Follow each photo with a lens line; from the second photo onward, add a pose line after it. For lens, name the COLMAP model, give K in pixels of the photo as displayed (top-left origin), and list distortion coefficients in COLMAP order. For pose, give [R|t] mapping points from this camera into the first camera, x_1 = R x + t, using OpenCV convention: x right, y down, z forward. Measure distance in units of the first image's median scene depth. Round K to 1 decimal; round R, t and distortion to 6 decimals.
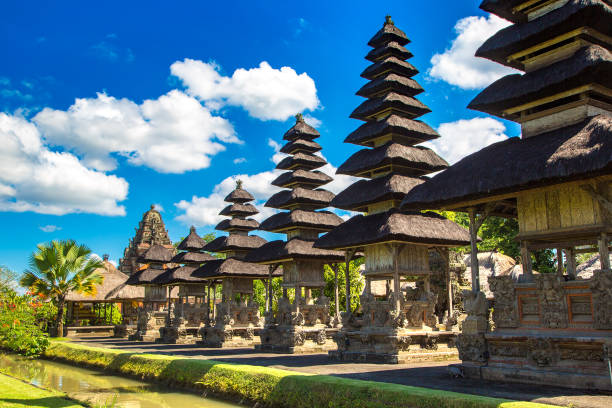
lens RADIAL K [[609.1, 0, 302.1], [0, 609.1, 204.8], [0, 0, 1]] dist [0.004801, 0.120878]
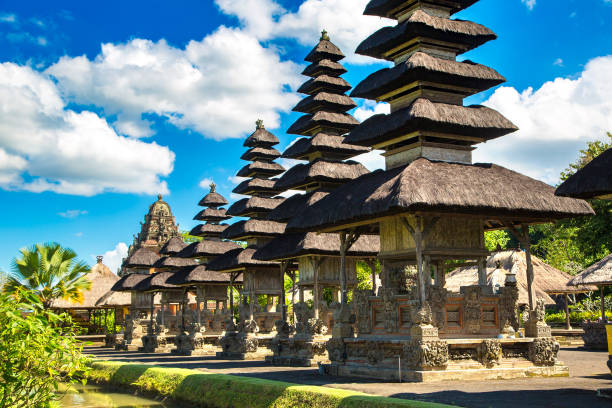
lens RADIAL K [[800.2, 0, 302.7], [0, 800.2, 203.5], [0, 0, 1]] dist [0.123670, 0.052139]
pose [[0.994328, -0.018091, -0.104811, 0.182827], [0.021603, 0.999239, 0.032470, -0.050053], [0.104144, -0.034550, 0.993962, -0.266662]]
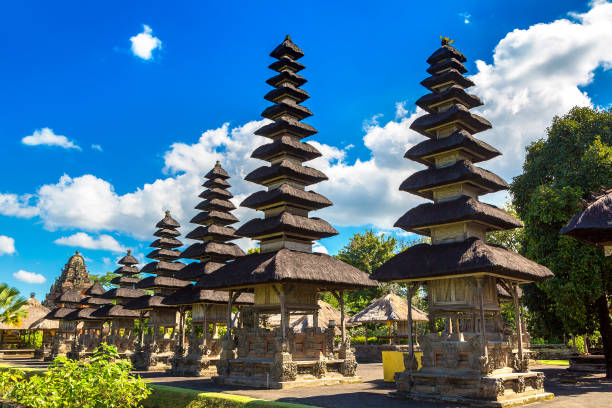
lens RADIAL K [[517.6, 0, 297.5], [0, 517.6, 210.4], [0, 0, 1]] dist [0.006235, -0.001622]
pose [[0.989346, 0.045783, 0.138200, 0.125673], [-0.036857, 0.997107, -0.066473, -0.070176], [-0.140844, 0.060671, 0.988171, -0.297615]]
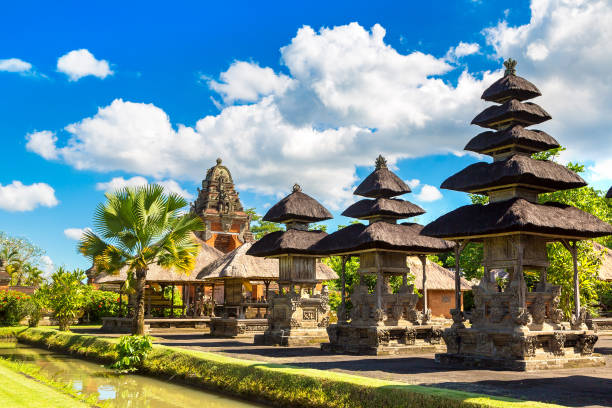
lens RADIAL K [[673.0, 0, 306.7], [0, 673.0, 202.7], [0, 0, 1]] dist [0.002860, -0.043594]
pose [[0.999609, 0.013155, -0.024657, -0.285876], [-0.012521, 0.999591, 0.025704, 0.078519], [0.024985, -0.025385, 0.999365, 0.417610]]
